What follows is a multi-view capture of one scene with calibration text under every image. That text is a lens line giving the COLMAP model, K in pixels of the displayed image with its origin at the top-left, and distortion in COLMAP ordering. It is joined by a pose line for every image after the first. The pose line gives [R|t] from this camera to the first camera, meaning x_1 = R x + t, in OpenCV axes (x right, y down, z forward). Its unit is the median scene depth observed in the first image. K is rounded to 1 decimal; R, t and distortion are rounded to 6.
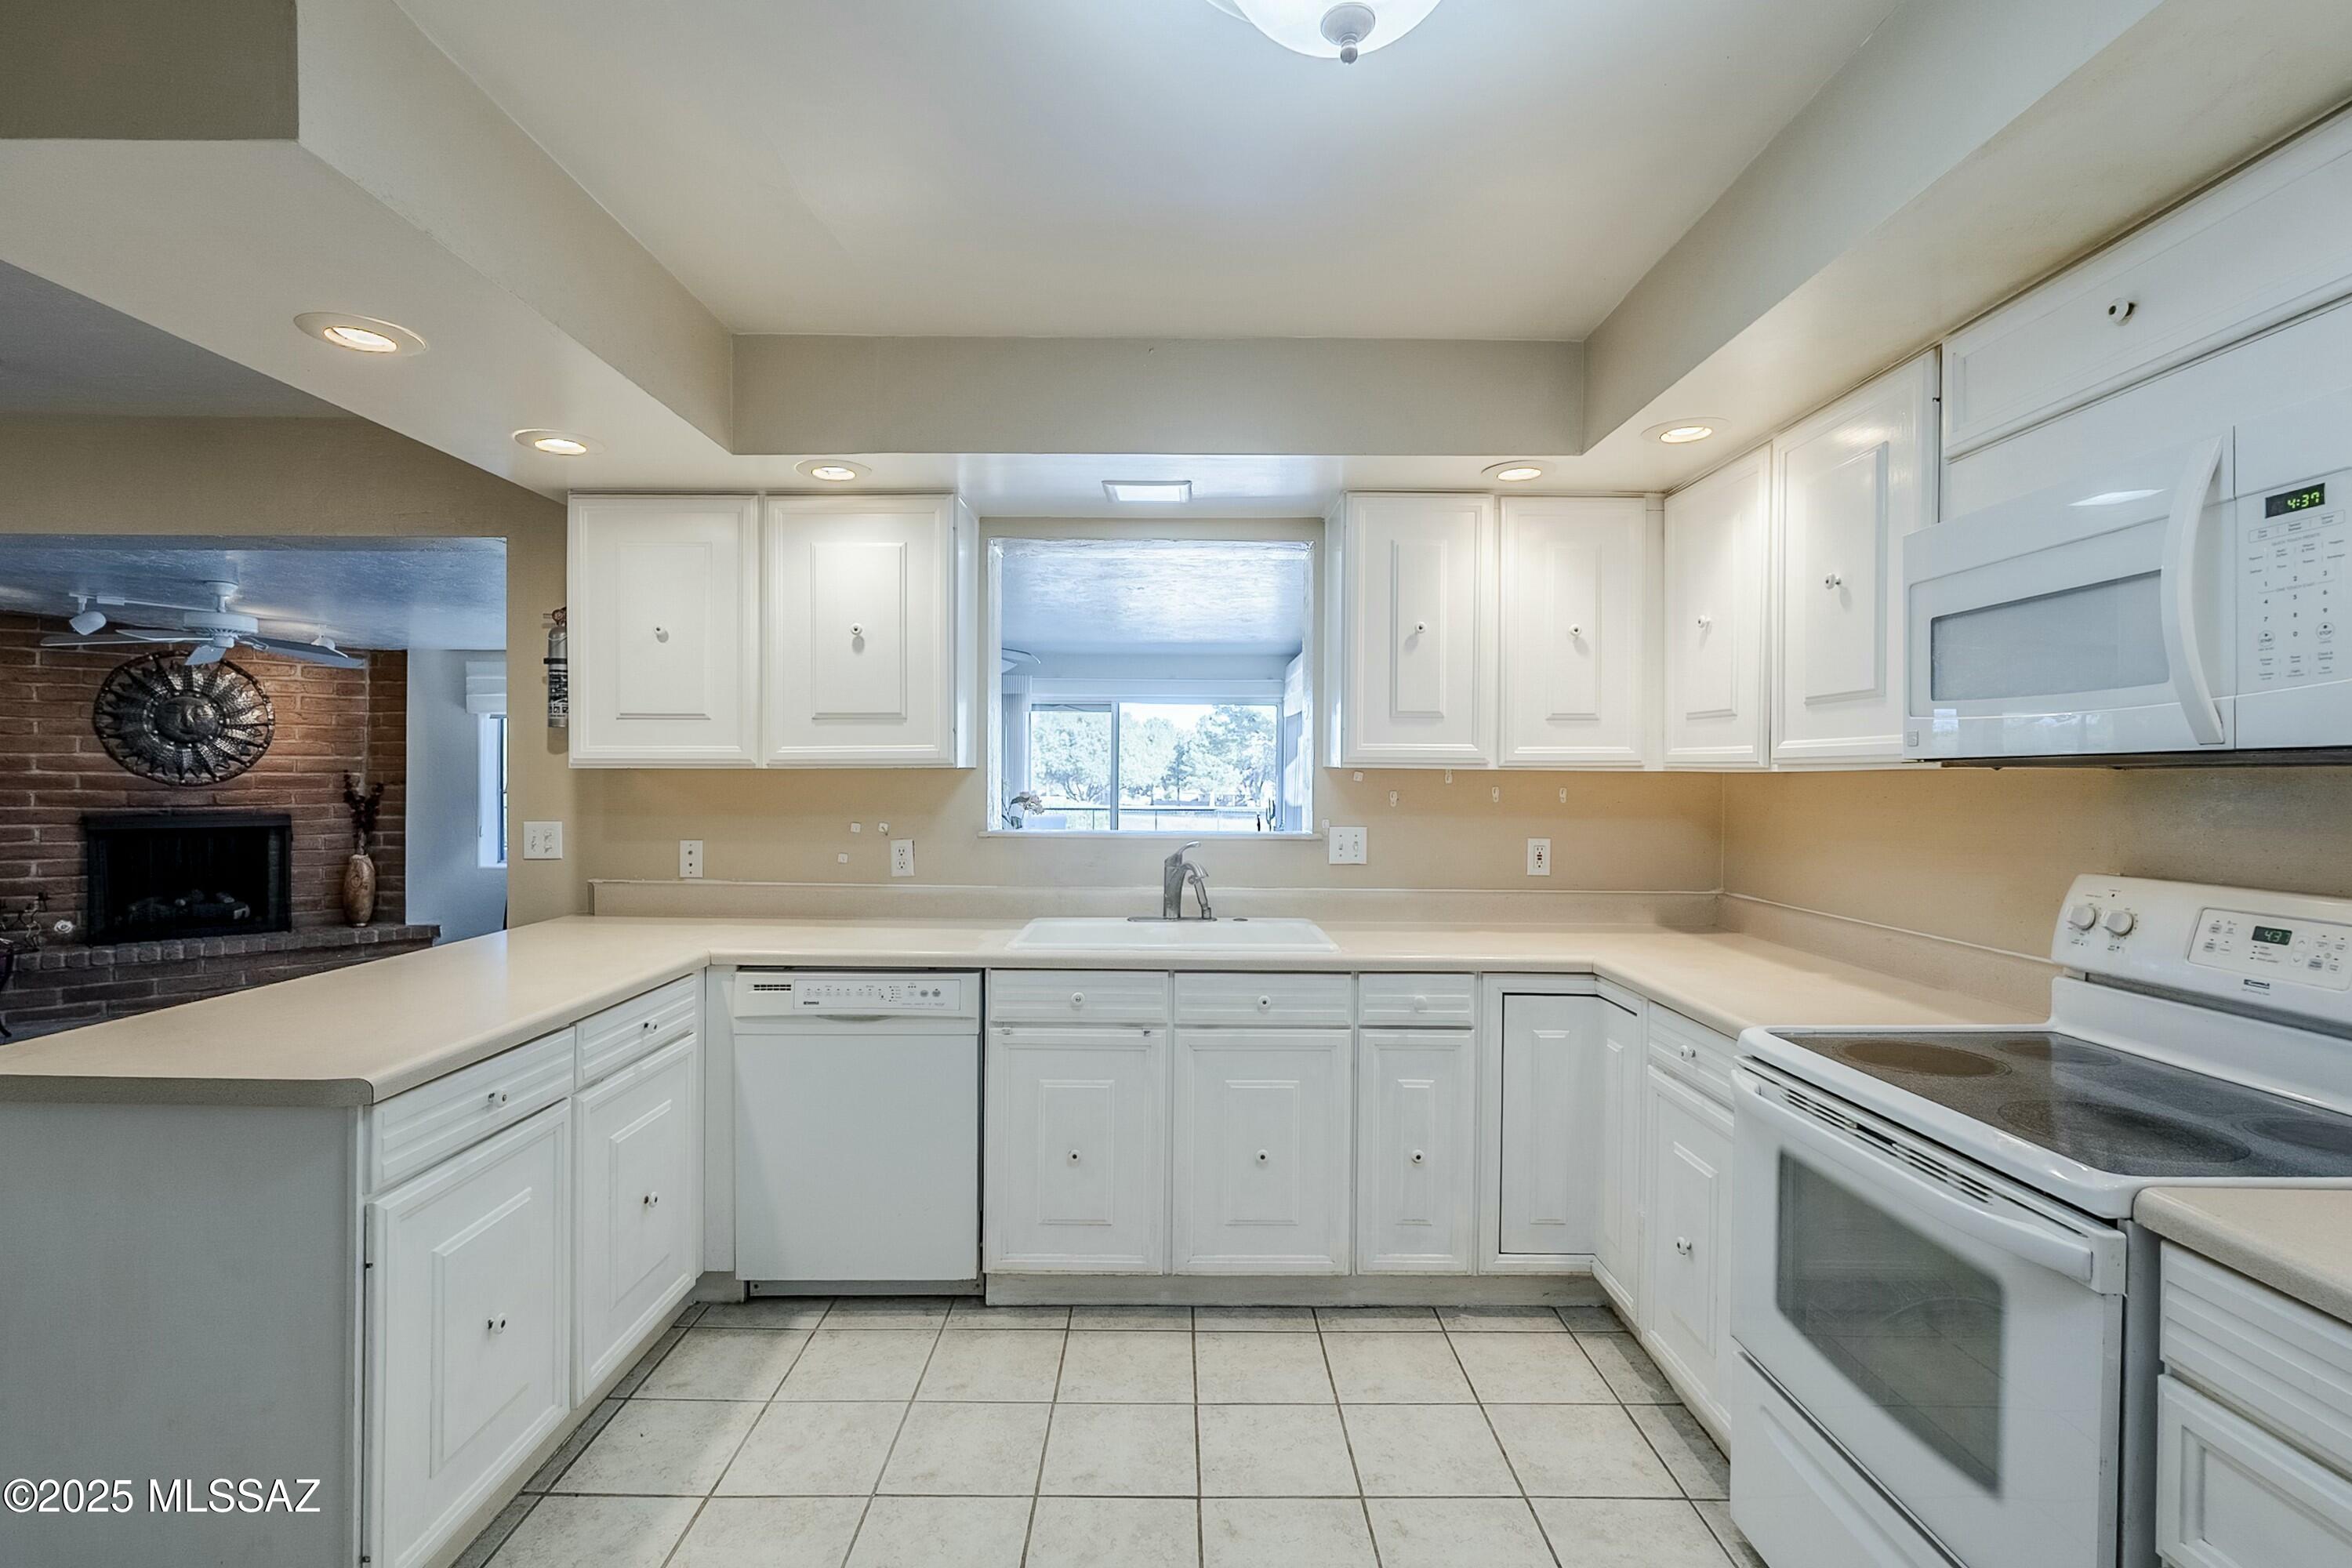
lens RADIAL K [[1087.1, 0, 1176.0], [0, 1087.1, 784.0], [0, 0, 1]] dist [-0.003395, -0.000911]
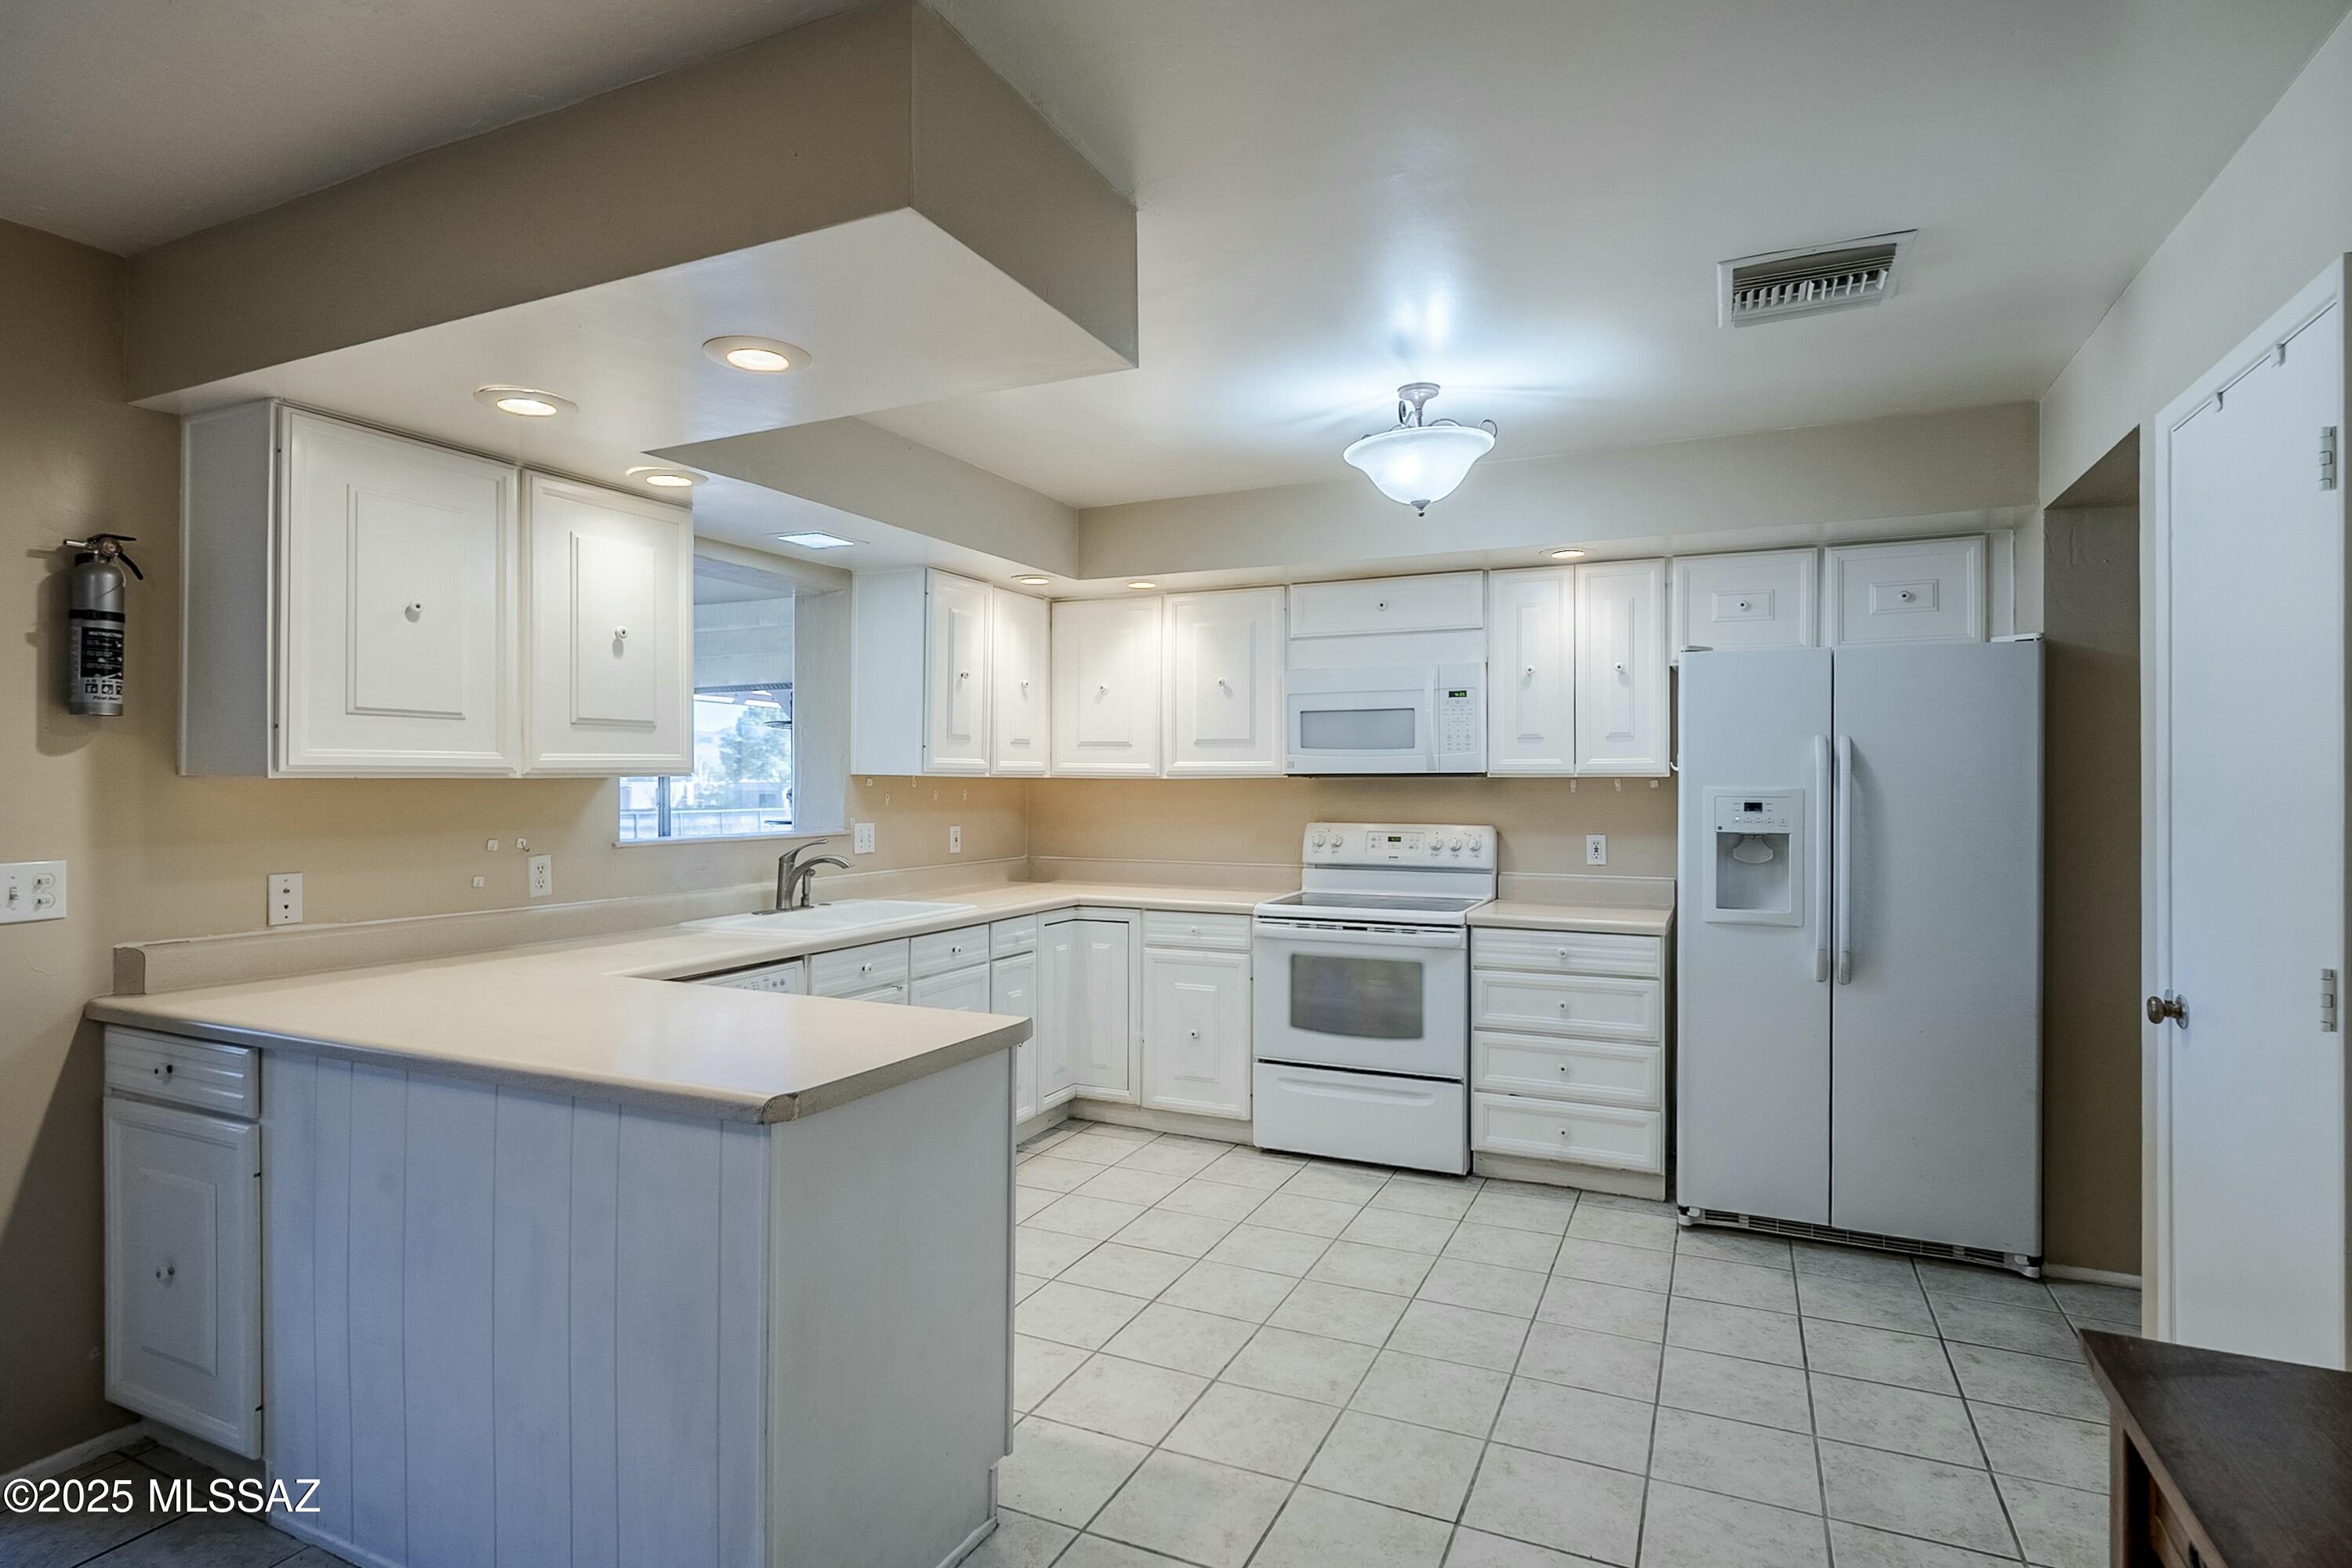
lens RADIAL K [[1212.2, 0, 1176.0], [0, 1212.2, 784.0], [0, 0, 1]] dist [-0.001058, -0.000412]
pose [[0.422824, -0.007534, 0.906180, -1.141680], [0.008003, 0.999957, 0.004580, -0.010462], [-0.906176, 0.005316, 0.422867, 0.115919]]
